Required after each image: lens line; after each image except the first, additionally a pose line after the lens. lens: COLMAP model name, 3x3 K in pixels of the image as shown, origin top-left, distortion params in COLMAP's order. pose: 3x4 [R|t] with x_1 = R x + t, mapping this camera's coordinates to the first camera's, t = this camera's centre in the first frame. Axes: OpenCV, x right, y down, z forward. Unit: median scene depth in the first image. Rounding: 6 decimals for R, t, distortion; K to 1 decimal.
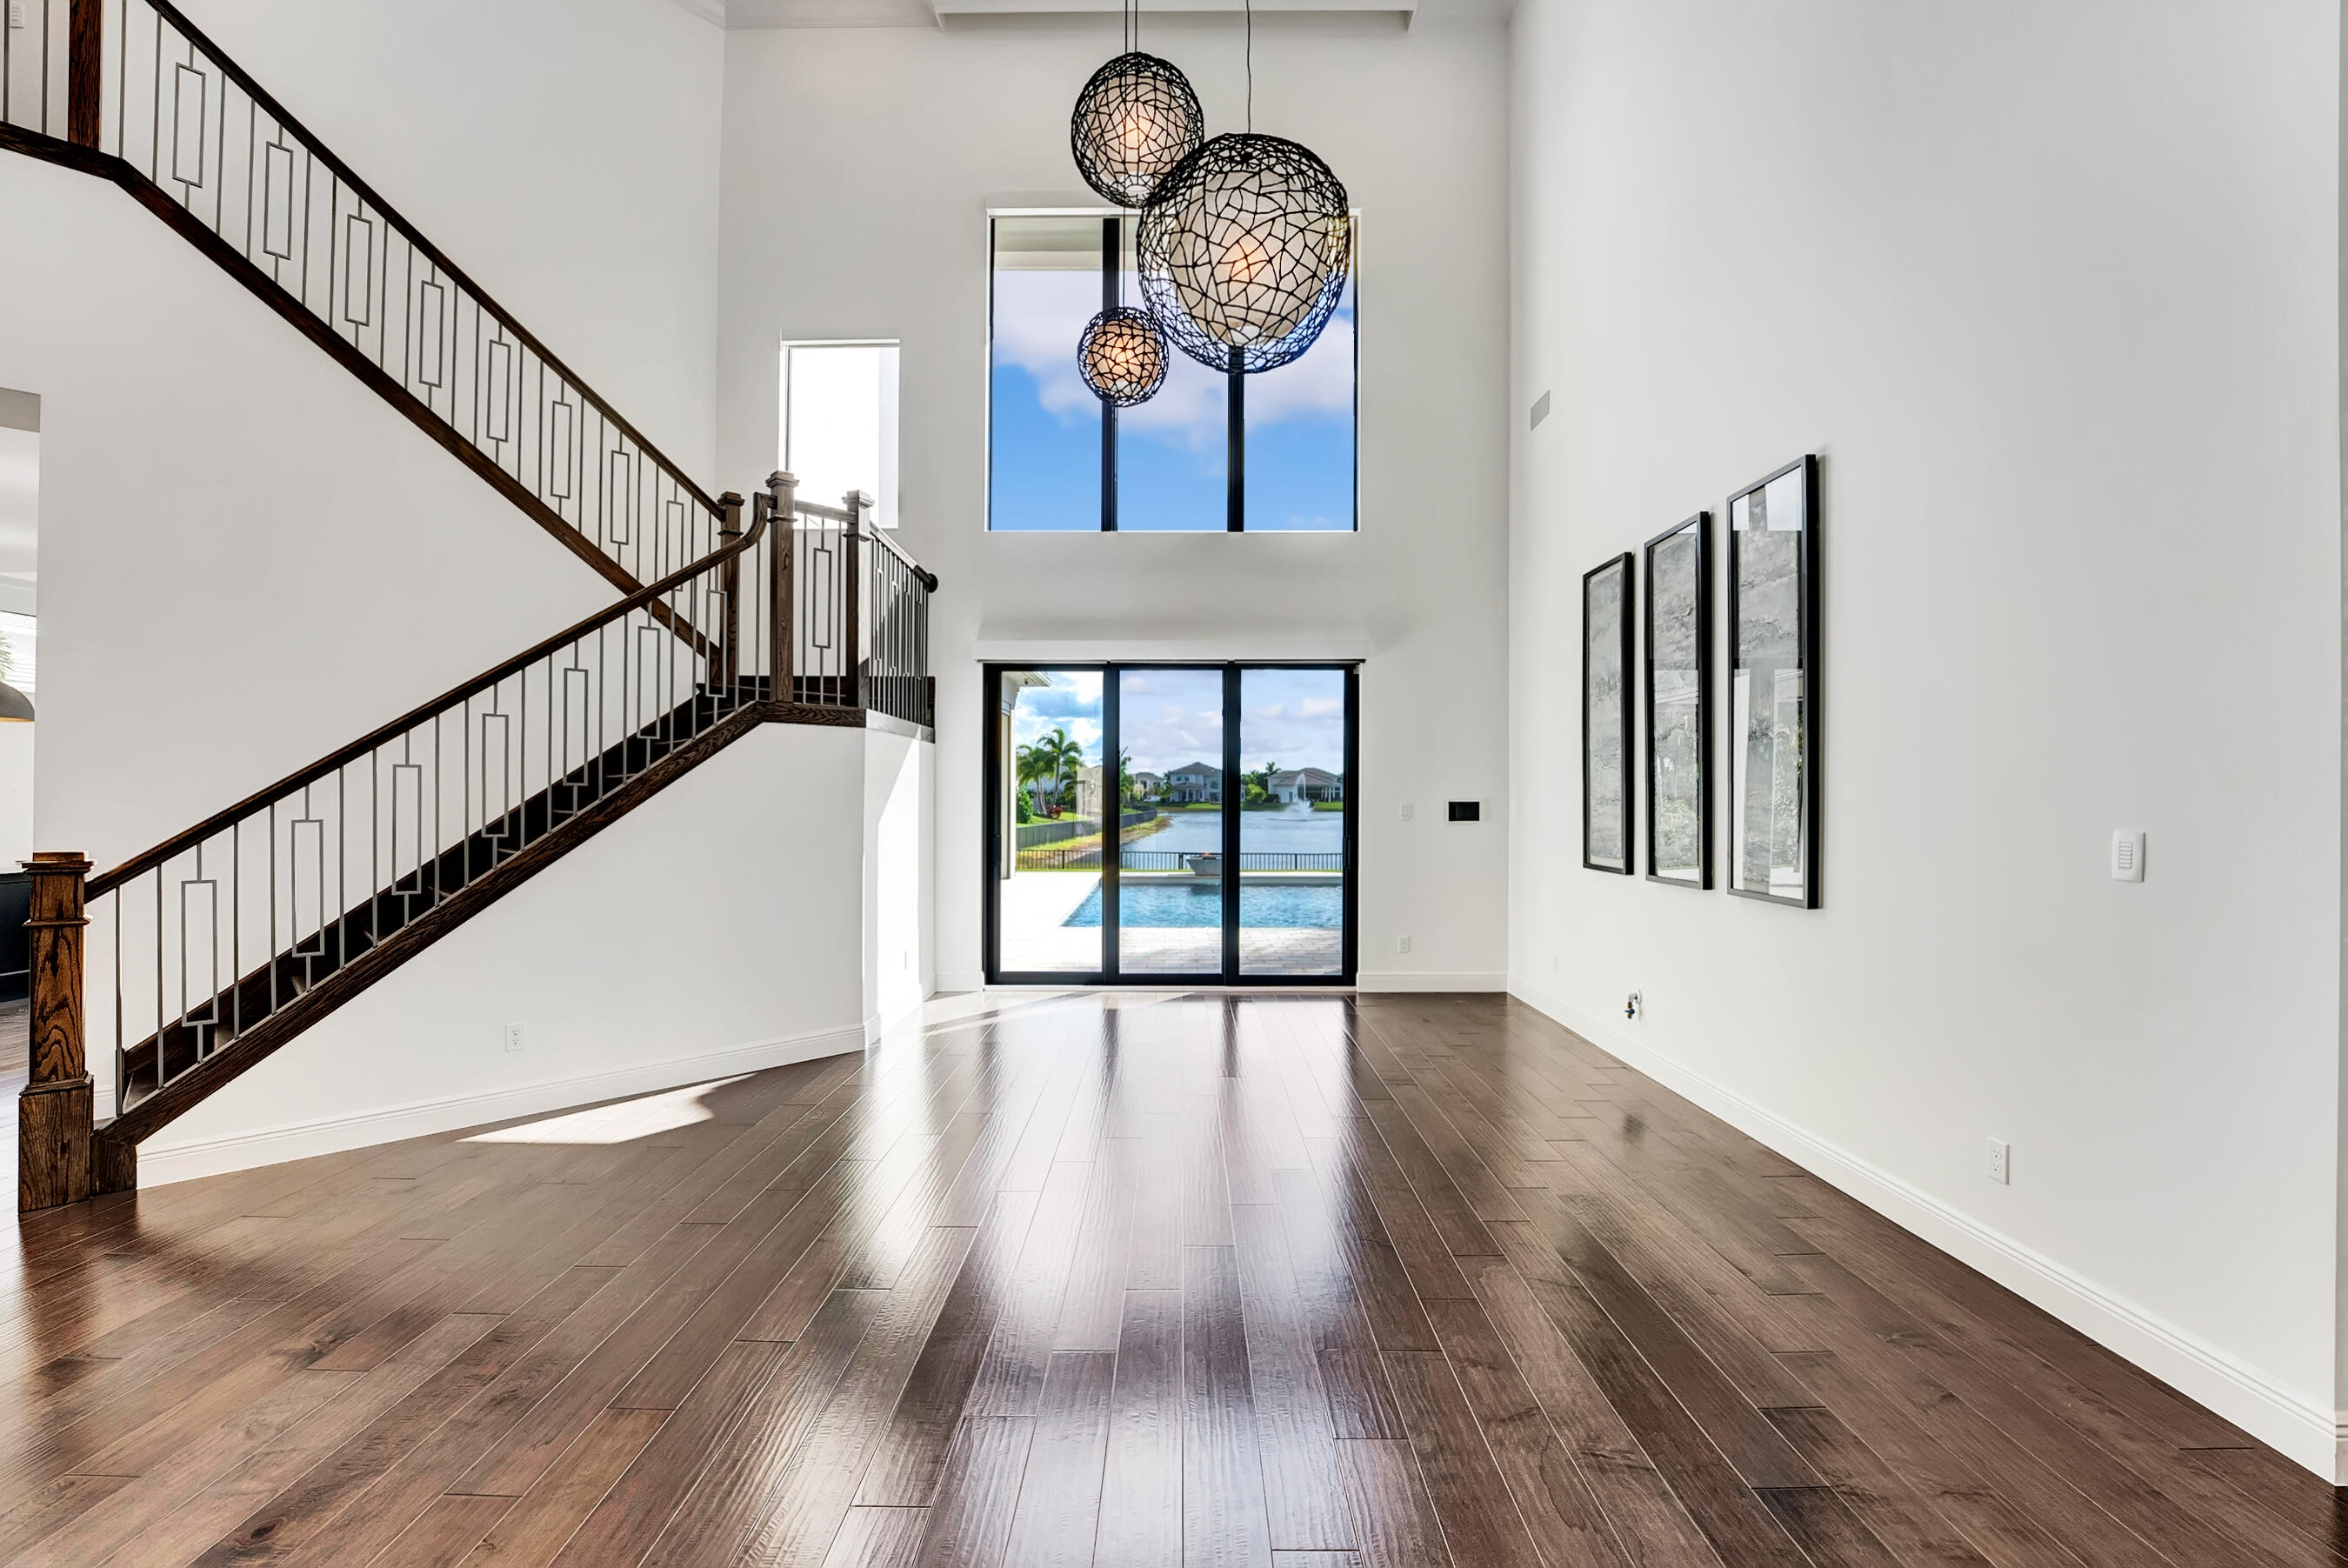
lens RADIAL K [[996.7, 0, 1184.9], [0, 996.7, 782.7], [0, 0, 1]] dist [0.011990, -0.000077]
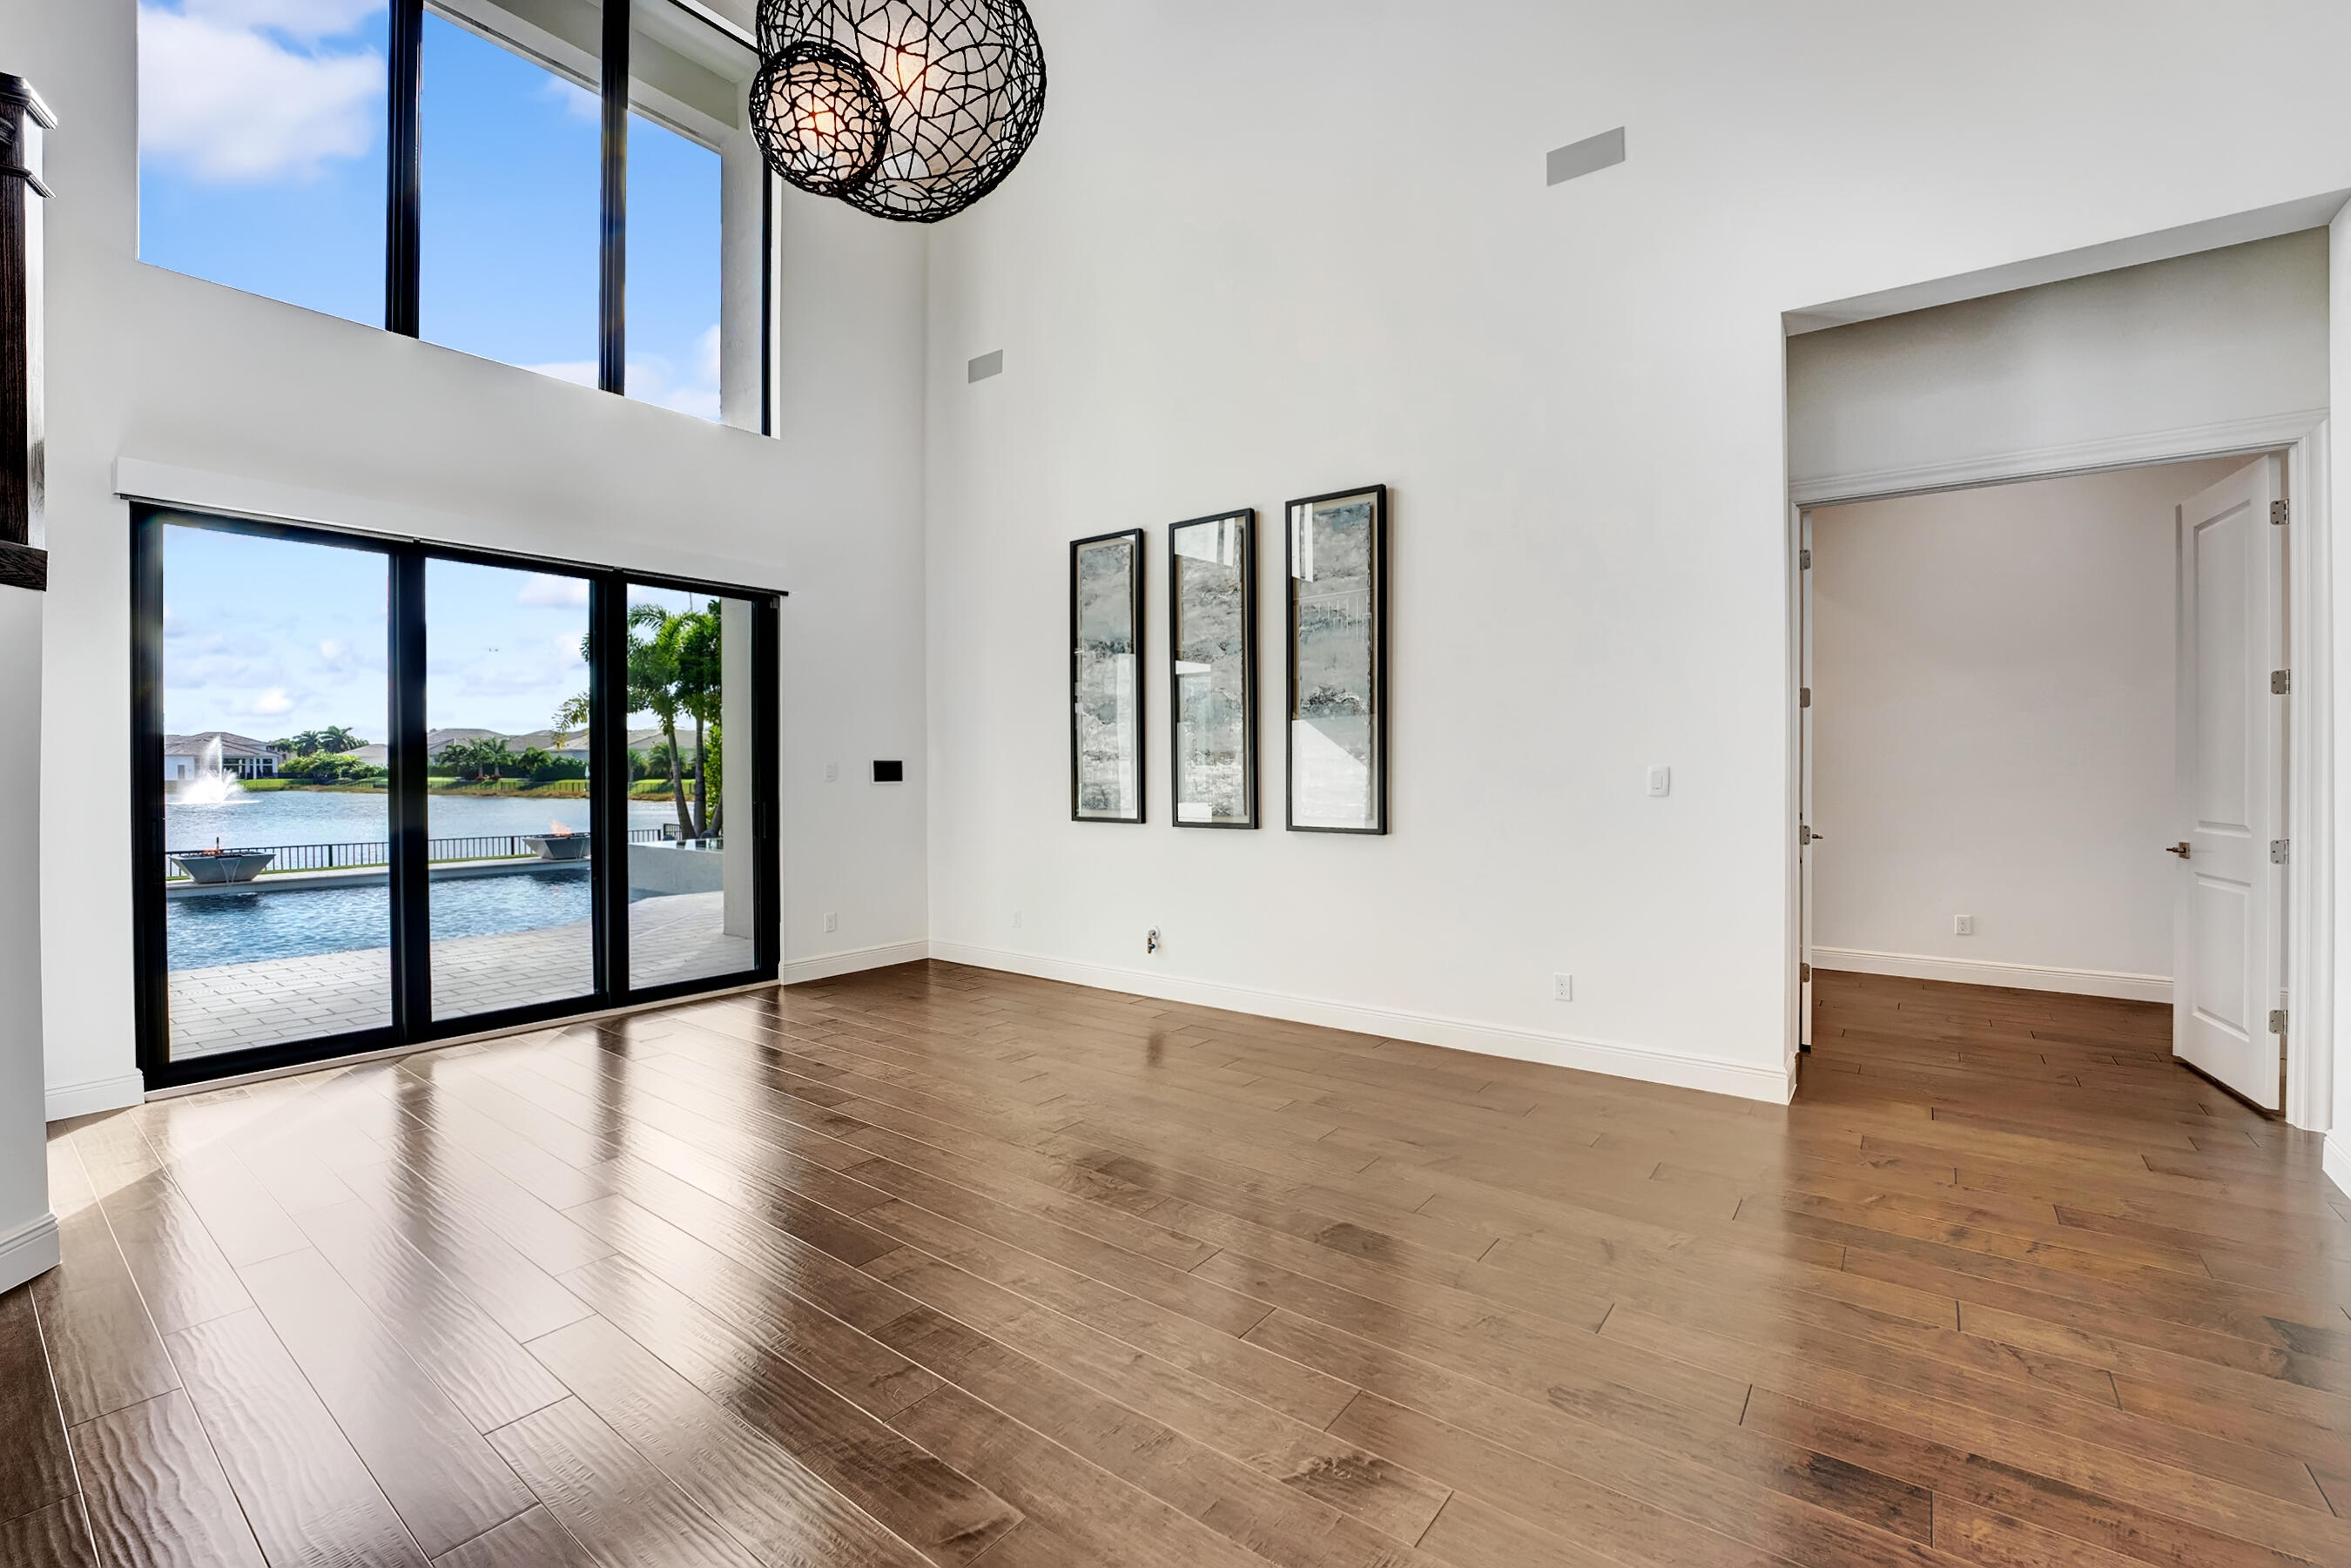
lens RADIAL K [[997.9, 0, 1180.5], [0, 997.9, 783.4], [0, 0, 1]] dist [0.011990, -0.000077]
pose [[0.617960, -0.013643, 0.786091, -0.285802], [-0.008235, 0.999682, 0.023823, 0.015470], [-0.786166, -0.021195, 0.617651, 0.211114]]
